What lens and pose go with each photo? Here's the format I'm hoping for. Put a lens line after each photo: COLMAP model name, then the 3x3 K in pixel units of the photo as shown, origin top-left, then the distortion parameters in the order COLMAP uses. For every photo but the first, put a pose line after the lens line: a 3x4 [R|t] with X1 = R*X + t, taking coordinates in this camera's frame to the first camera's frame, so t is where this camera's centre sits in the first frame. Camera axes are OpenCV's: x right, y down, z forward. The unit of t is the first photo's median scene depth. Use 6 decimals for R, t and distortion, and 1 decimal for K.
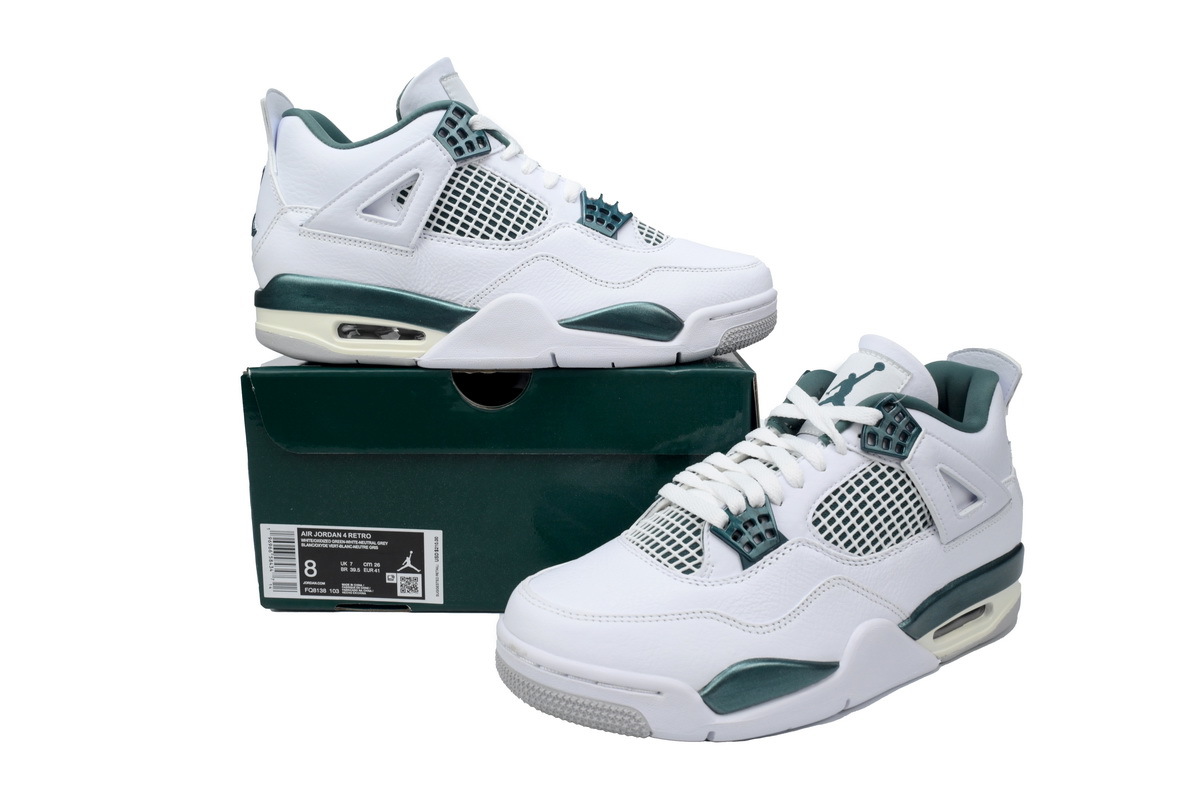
lens RADIAL K [[887.4, 0, 600.0], [0, 887.4, 400.0], [0, 0, 1]] dist [0.002512, -0.000174]
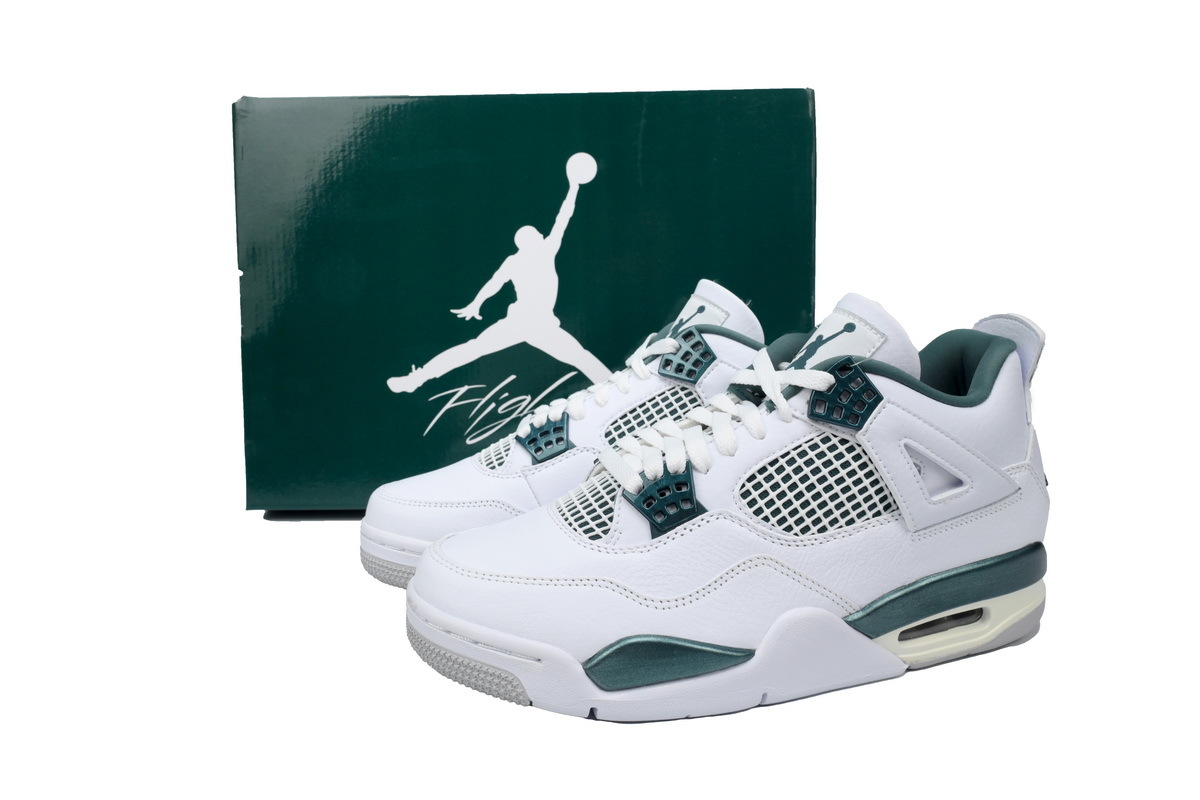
lens RADIAL K [[887.4, 0, 600.0], [0, 887.4, 400.0], [0, 0, 1]] dist [0.002512, -0.000174]
pose [[0.971812, 0.036258, -0.232952, 0.302937], [-0.036342, 0.999332, 0.003936, 0.043065], [0.232939, 0.004641, 0.972480, 0.087535]]
